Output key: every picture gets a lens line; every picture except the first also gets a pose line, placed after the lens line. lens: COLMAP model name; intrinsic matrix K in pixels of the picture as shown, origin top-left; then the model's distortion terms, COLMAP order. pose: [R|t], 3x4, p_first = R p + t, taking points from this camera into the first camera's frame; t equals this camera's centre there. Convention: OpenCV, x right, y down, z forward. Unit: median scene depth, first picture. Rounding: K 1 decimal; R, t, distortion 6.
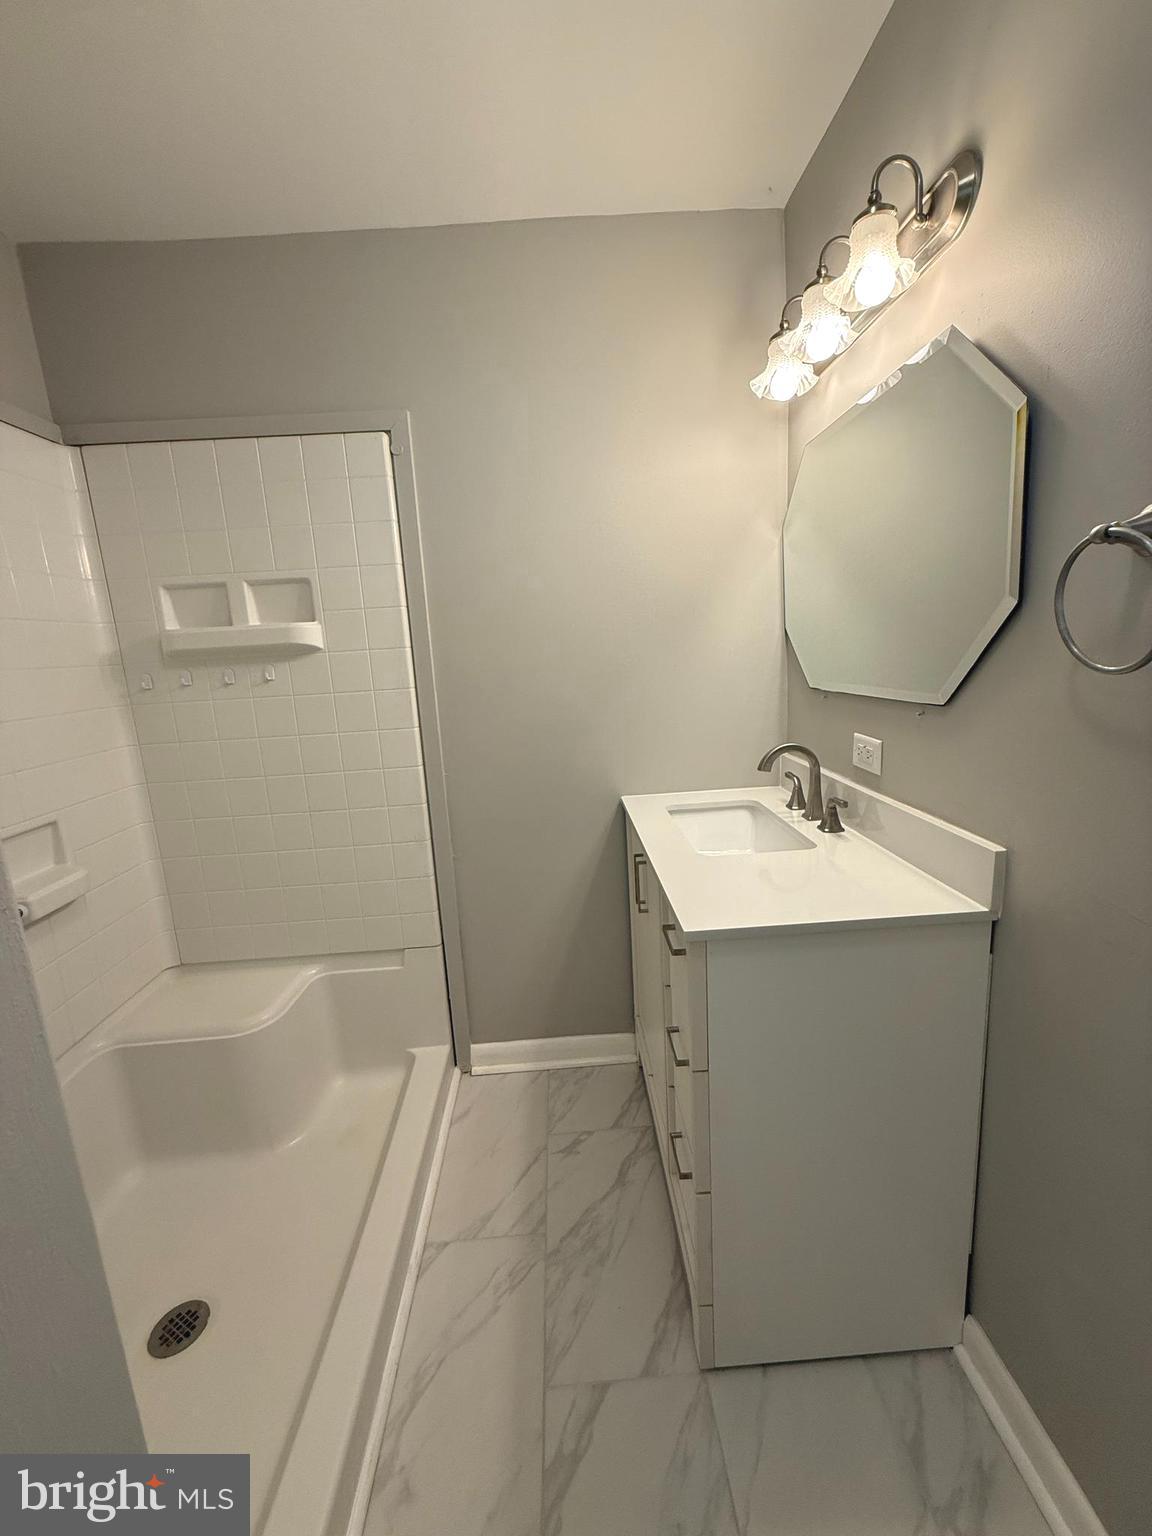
lens RADIAL K [[615.1, 0, 575.2], [0, 615.1, 763.8], [0, 0, 1]] dist [-0.000931, 0.000342]
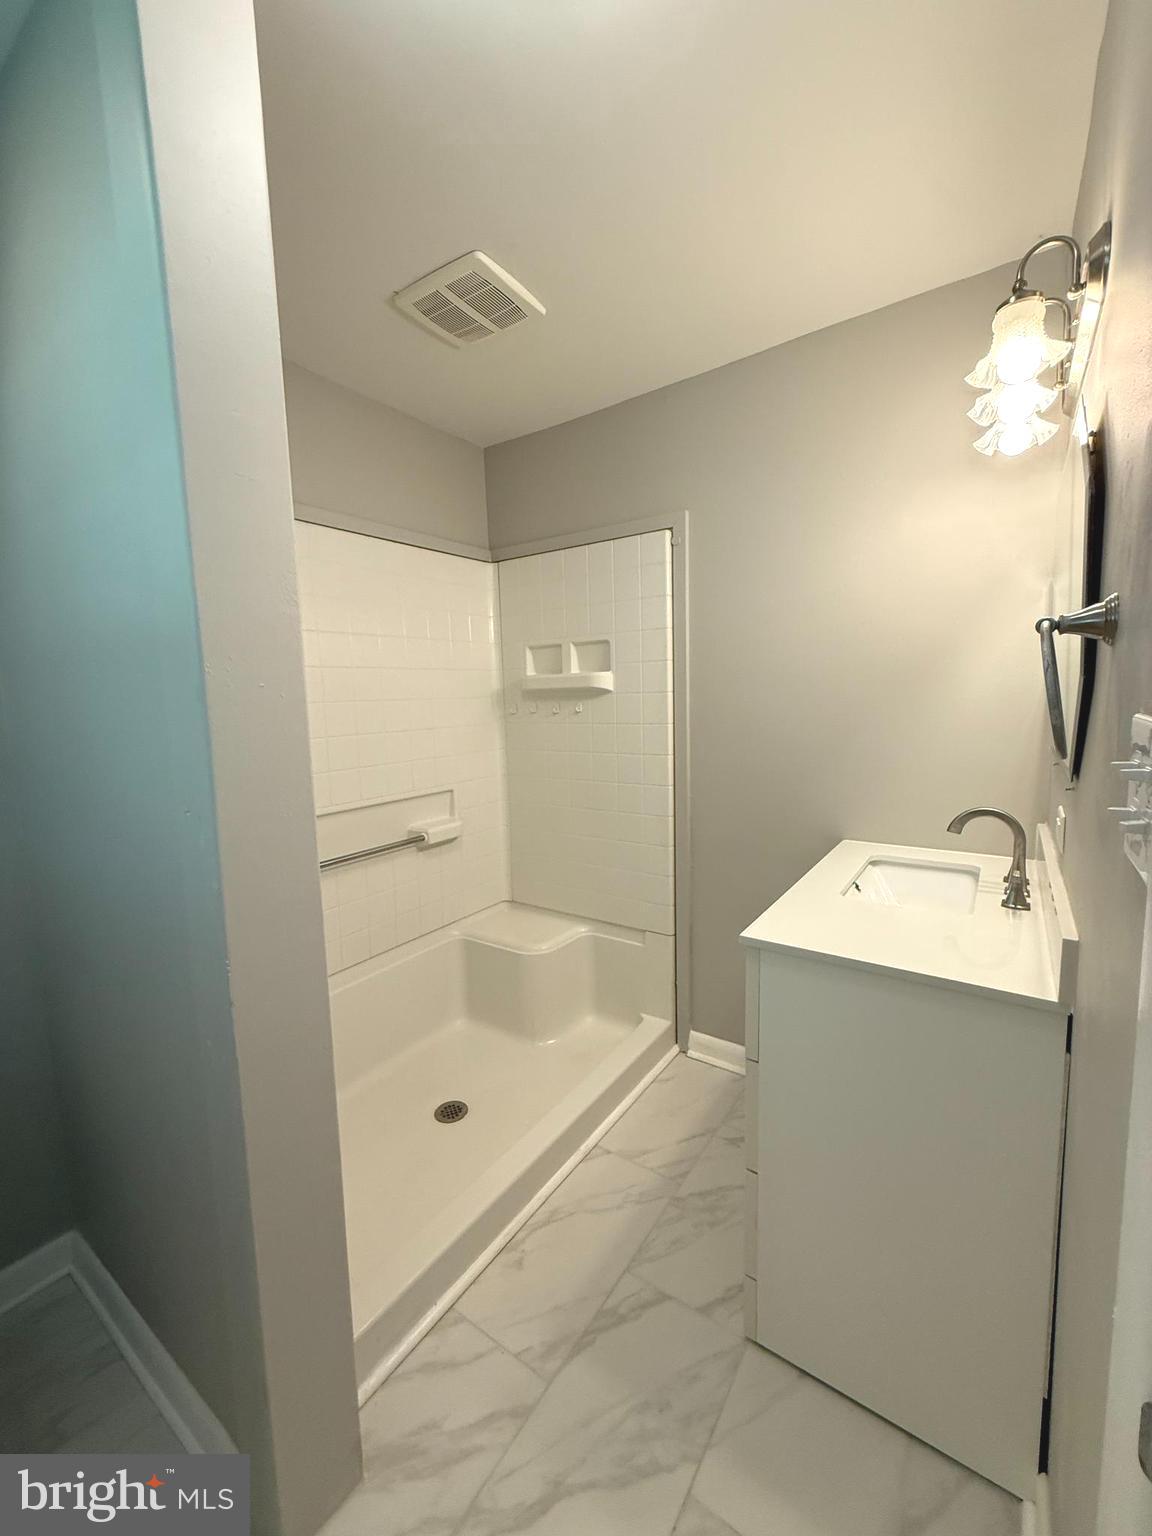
lens RADIAL K [[615.1, 0, 575.2], [0, 615.1, 763.8], [0, 0, 1]] dist [-0.000931, 0.000342]
pose [[0.794927, 0.103469, -0.597817, 0.362558], [-0.131914, 0.991254, -0.003844, -0.012263], [0.592191, 0.081916, 0.801623, -0.126381]]
